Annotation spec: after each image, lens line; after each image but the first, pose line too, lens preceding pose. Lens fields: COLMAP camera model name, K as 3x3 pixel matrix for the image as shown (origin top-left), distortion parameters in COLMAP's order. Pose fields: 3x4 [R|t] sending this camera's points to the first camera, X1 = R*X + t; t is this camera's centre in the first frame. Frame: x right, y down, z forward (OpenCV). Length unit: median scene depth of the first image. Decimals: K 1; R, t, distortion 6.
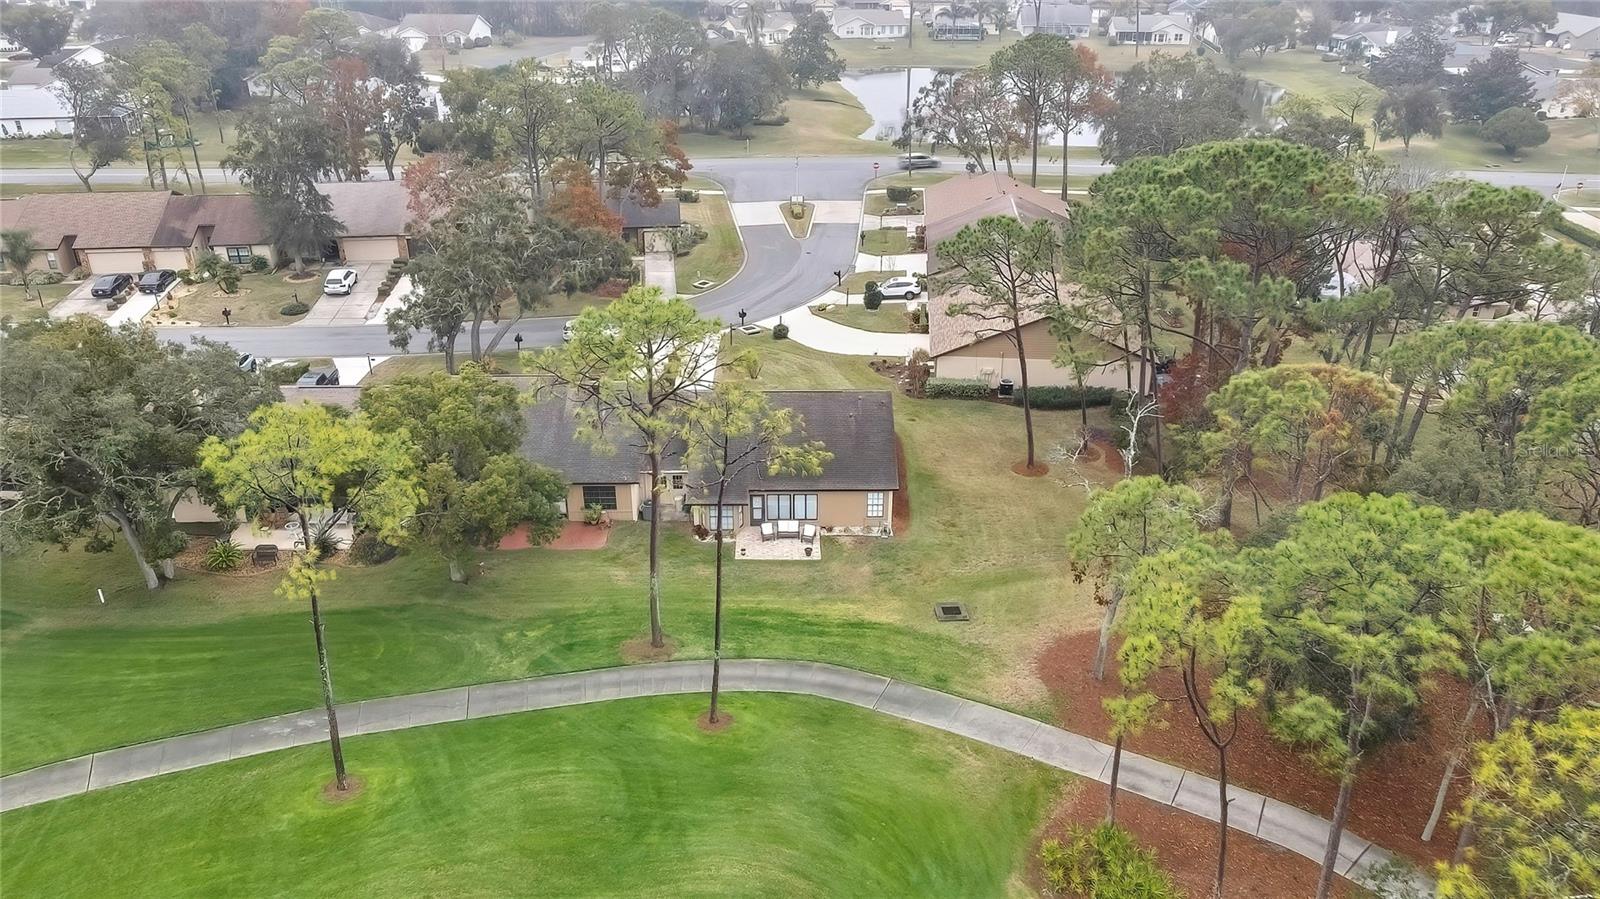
lens RADIAL K [[1181.3, 0, 802.4], [0, 1181.3, 452.6], [0, 0, 1]] dist [-0.001535, 0.030507]
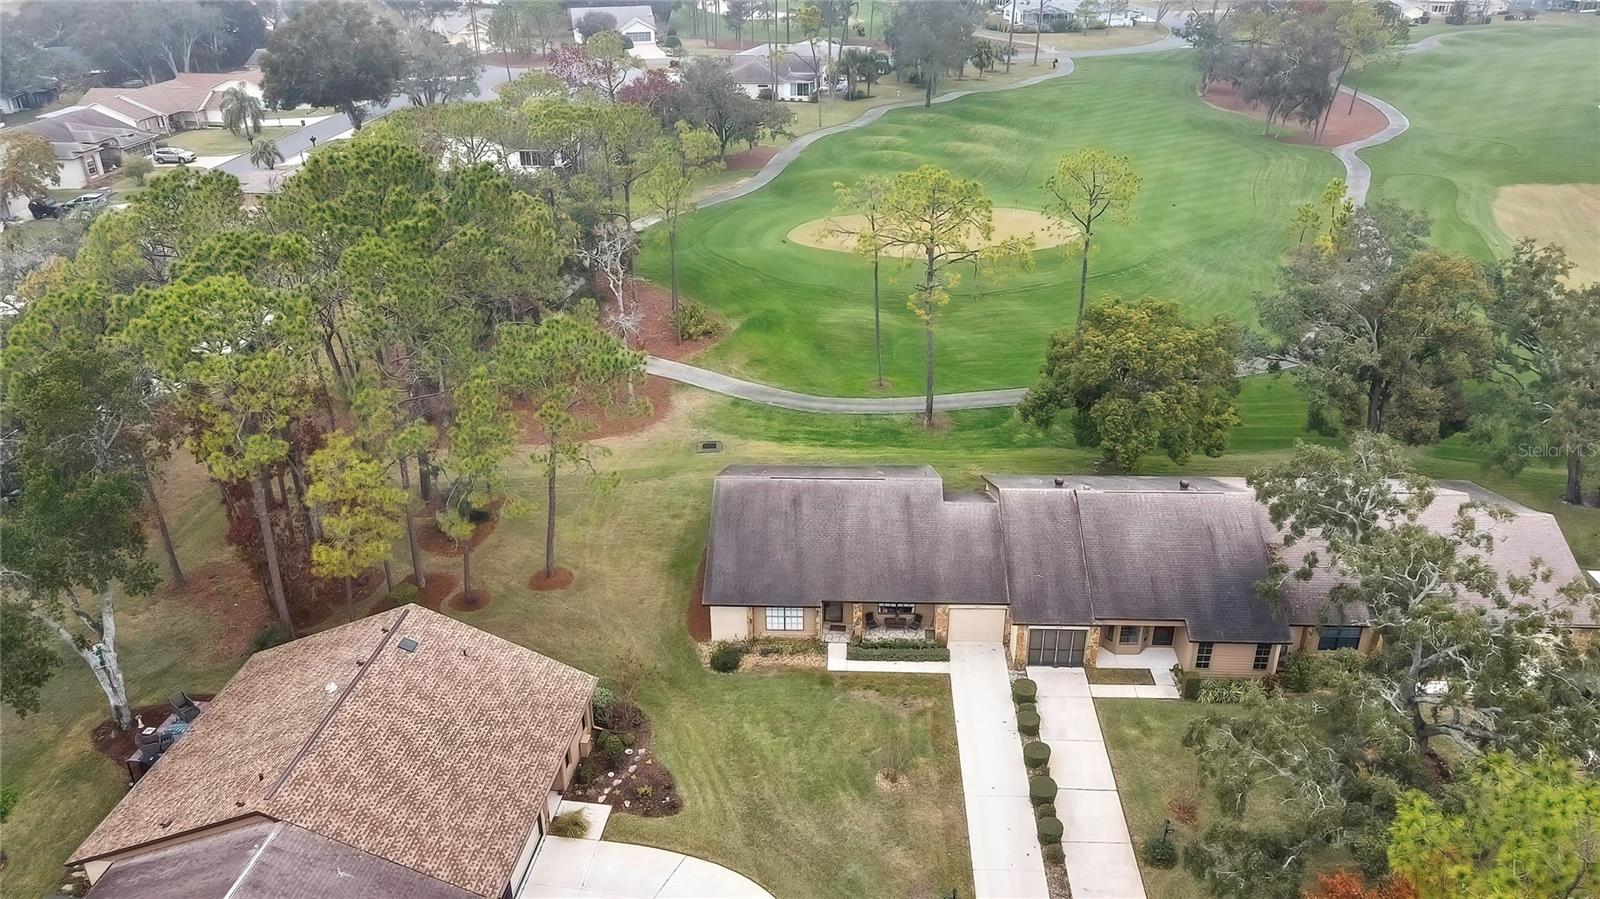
lens RADIAL K [[1181.3, 0, 801.4], [0, 1181.3, 453.6], [0, 0, 1]] dist [-0.001535, 0.030507]
pose [[-0.999129, -0.017321, 0.037971, -0.024317], [0.019943, 0.601082, 0.798938, -0.893935], [-0.036662, 0.798999, -0.600213, 1.782044]]
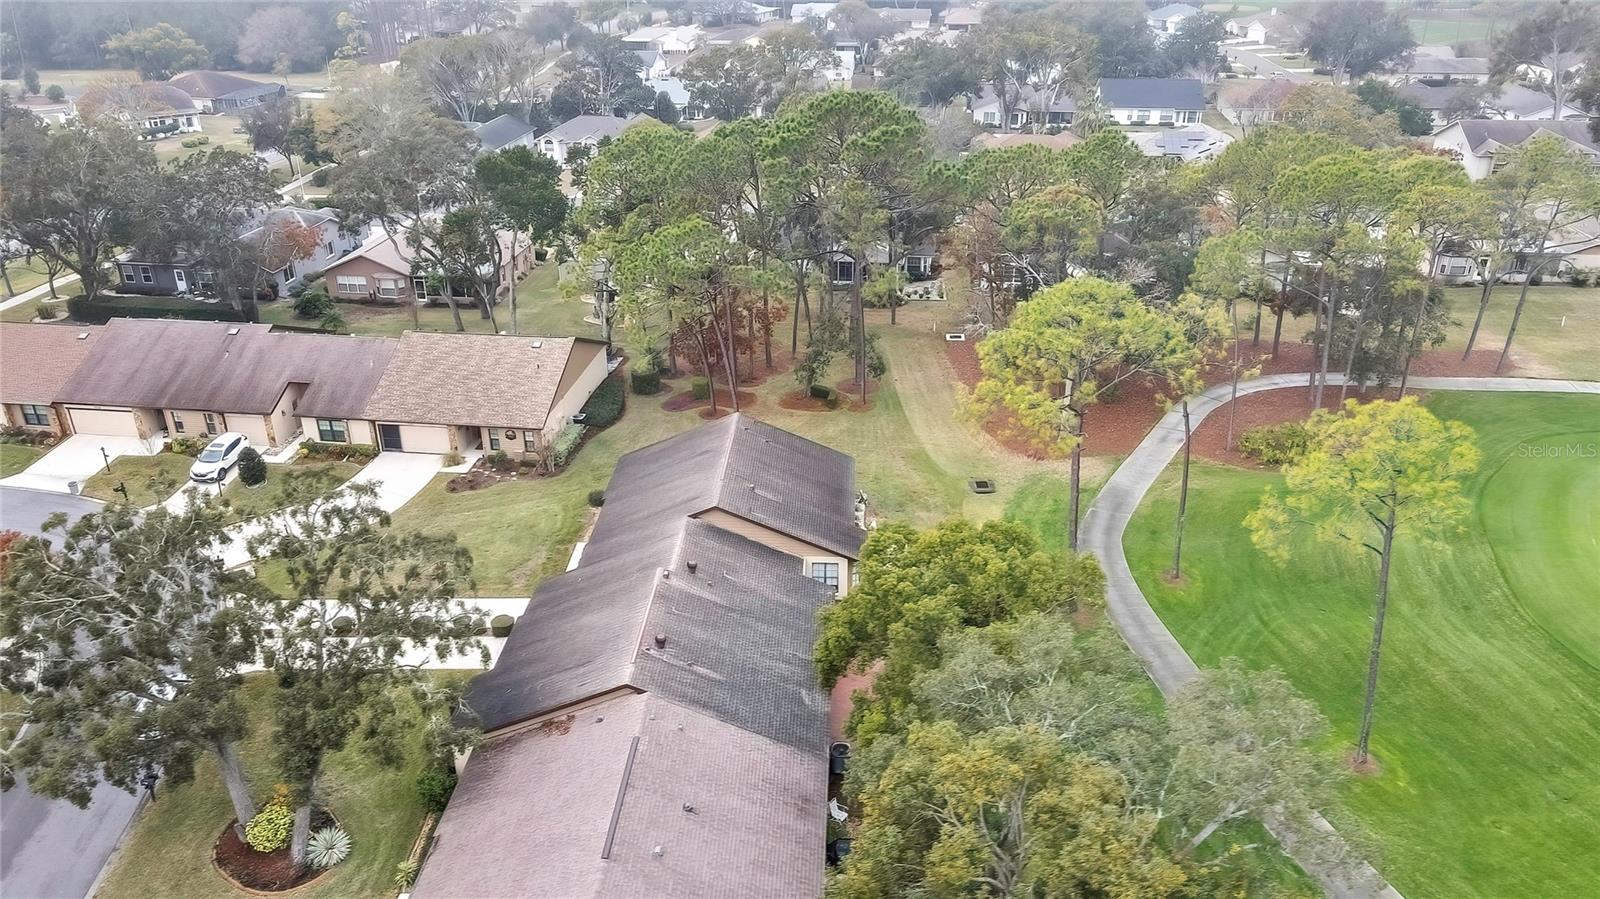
lens RADIAL K [[1181.3, 0, 803.7], [0, 1181.3, 457.9], [0, 0, 1]] dist [-0.001535, 0.030507]
pose [[0.061268, -0.441069, 0.895380, -0.970623], [0.450402, 0.812756, 0.369548, -0.427294], [-0.890721, 0.380640, 0.248454, 0.854684]]
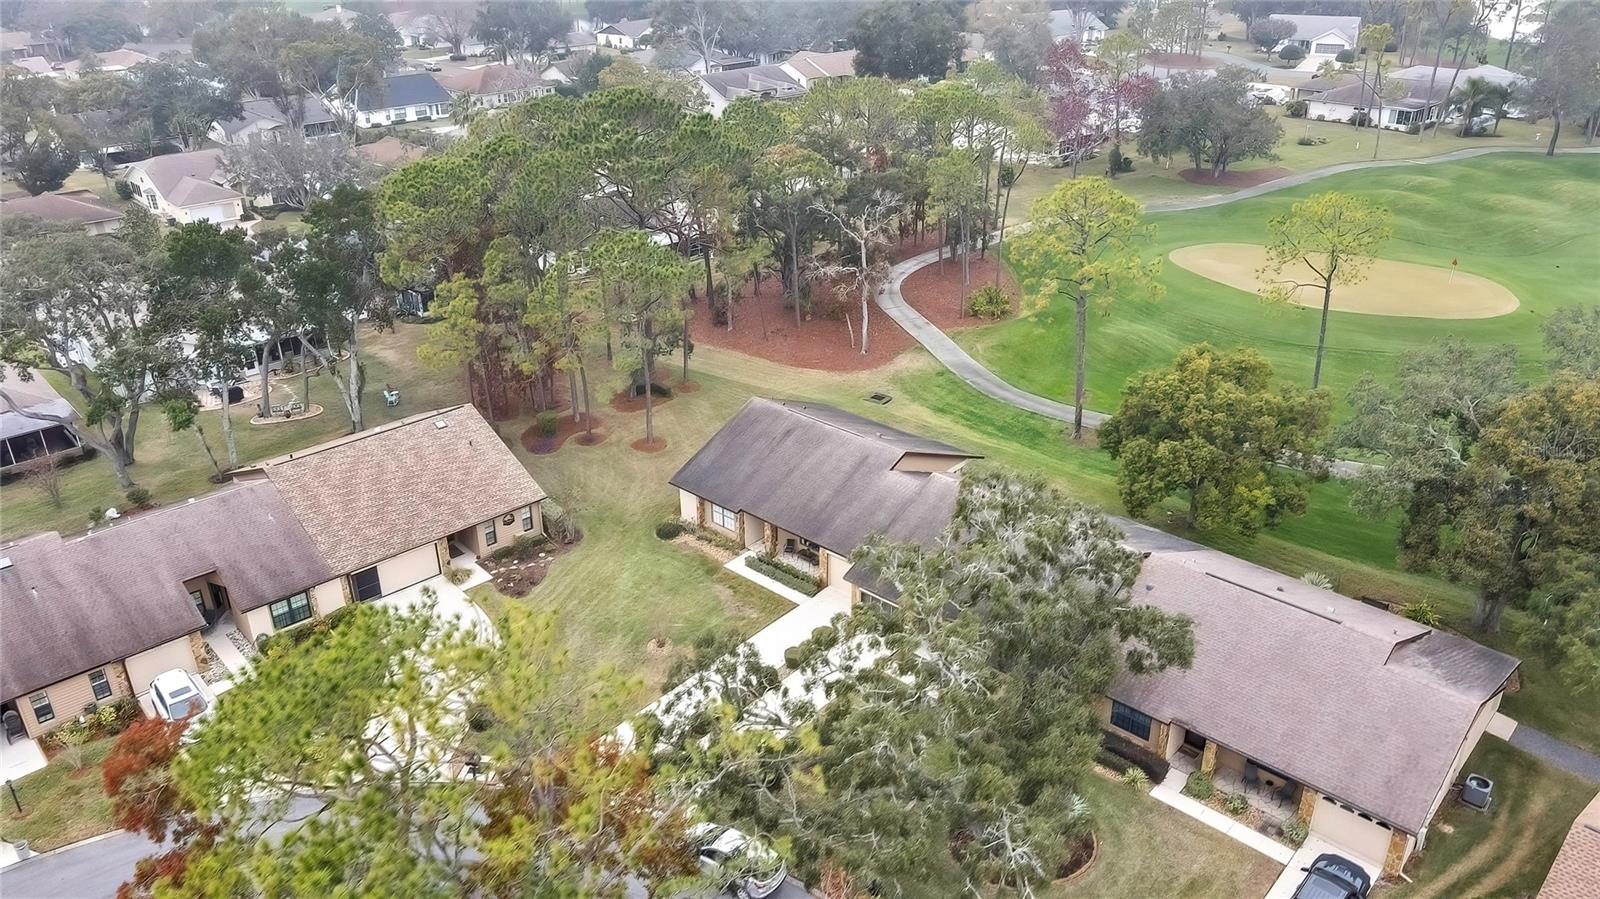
lens RADIAL K [[1181.3, 0, 792.1], [0, 1181.3, 452.1], [0, 0, 1]] dist [-0.001535, 0.030507]
pose [[-0.732213, -0.298176, 0.612335, -0.698203], [0.309277, 0.655459, 0.689000, -0.846508], [-0.606804, 0.693876, -0.387717, 1.669446]]
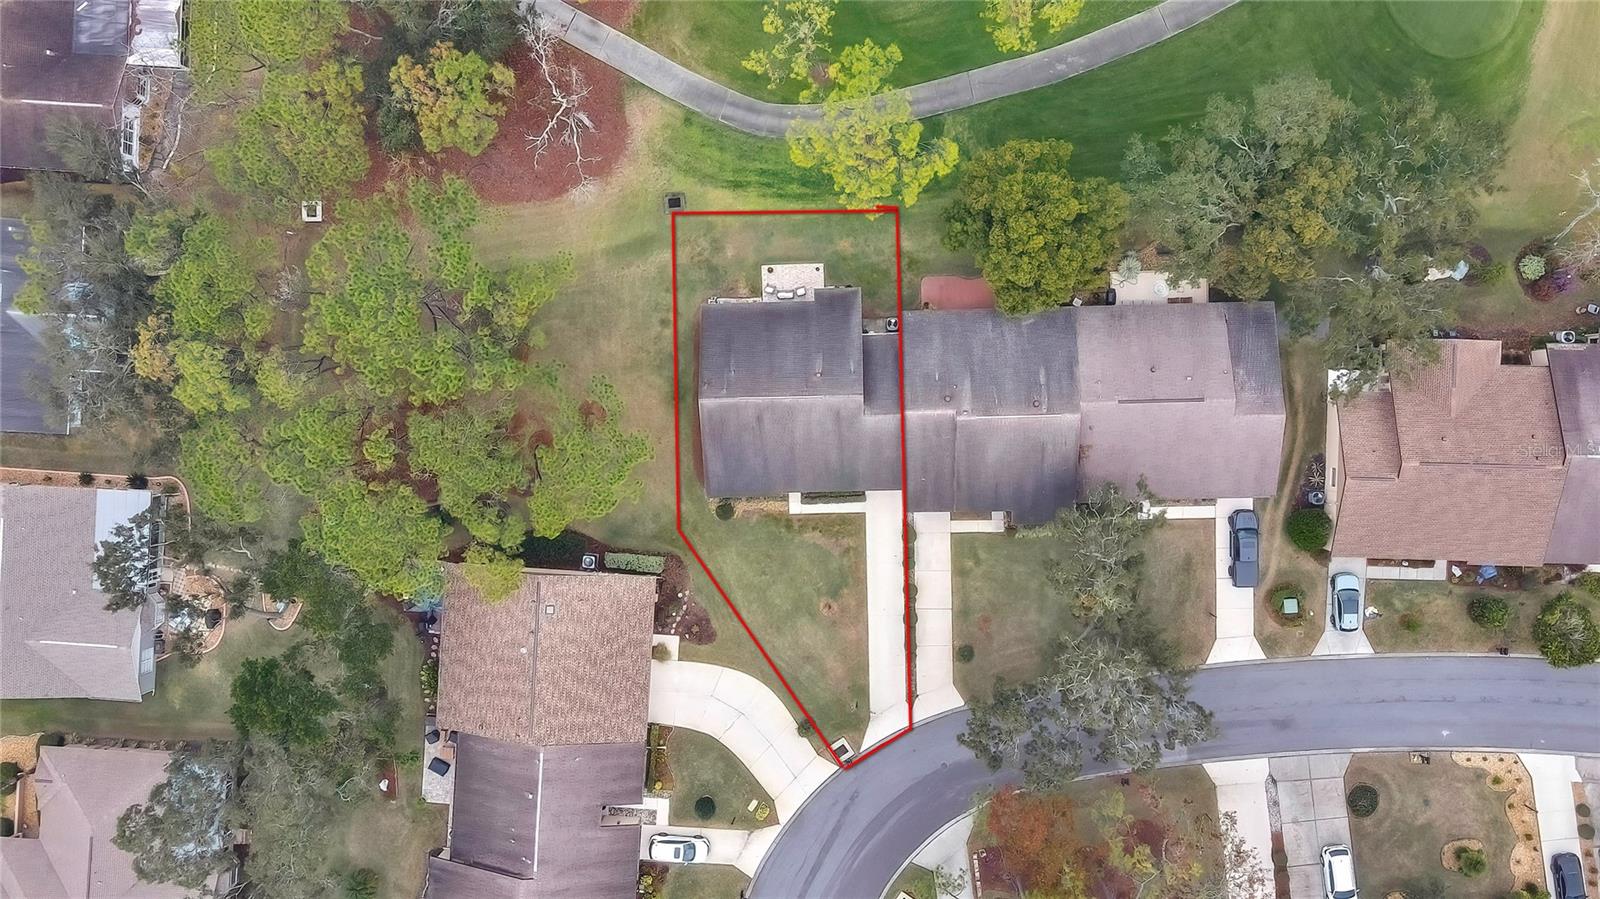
lens RADIAL K [[1181.3, 0, 796.0], [0, 1181.3, 452.9], [0, 0, 1]] dist [-0.001535, 0.030507]
pose [[-0.999076, 0.017432, 0.039287, -0.081188], [0.026917, -0.458856, 0.888103, -1.340306], [0.033508, 0.888339, 0.457963, 0.601062]]
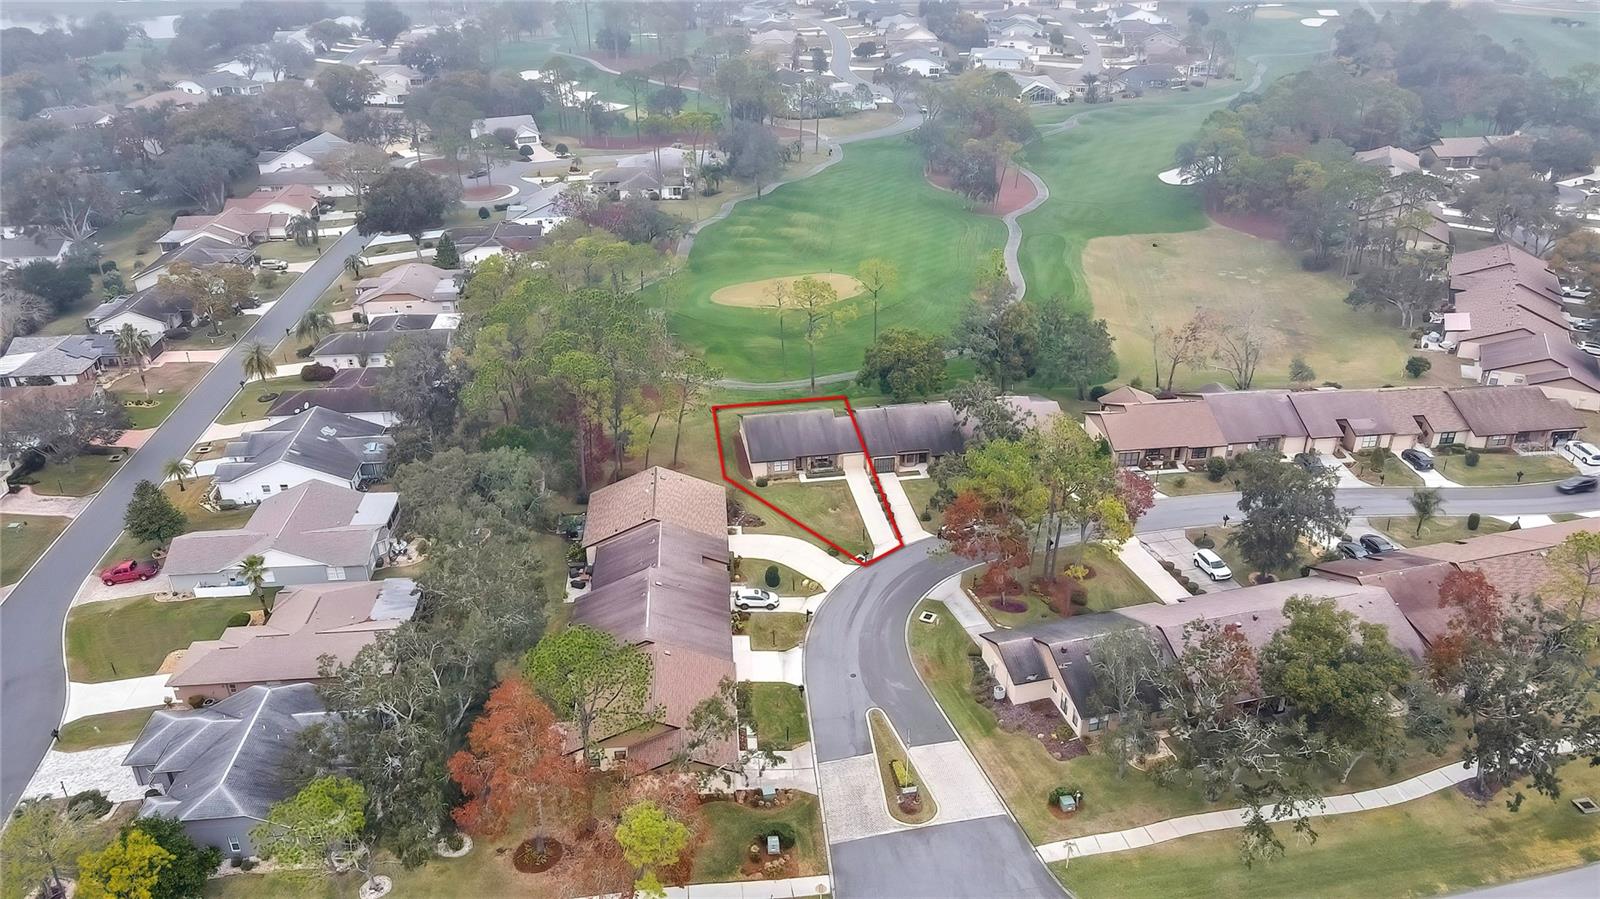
lens RADIAL K [[1181.3, 0, 801.7], [0, 1181.3, 456.9], [0, 0, 1]] dist [-0.001535, 0.030507]
pose [[-0.986461, 0.075708, -0.145477, 0.340175], [-0.071224, 0.601268, 0.795866, -2.035057], [0.147724, 0.795452, -0.587736, 2.761760]]
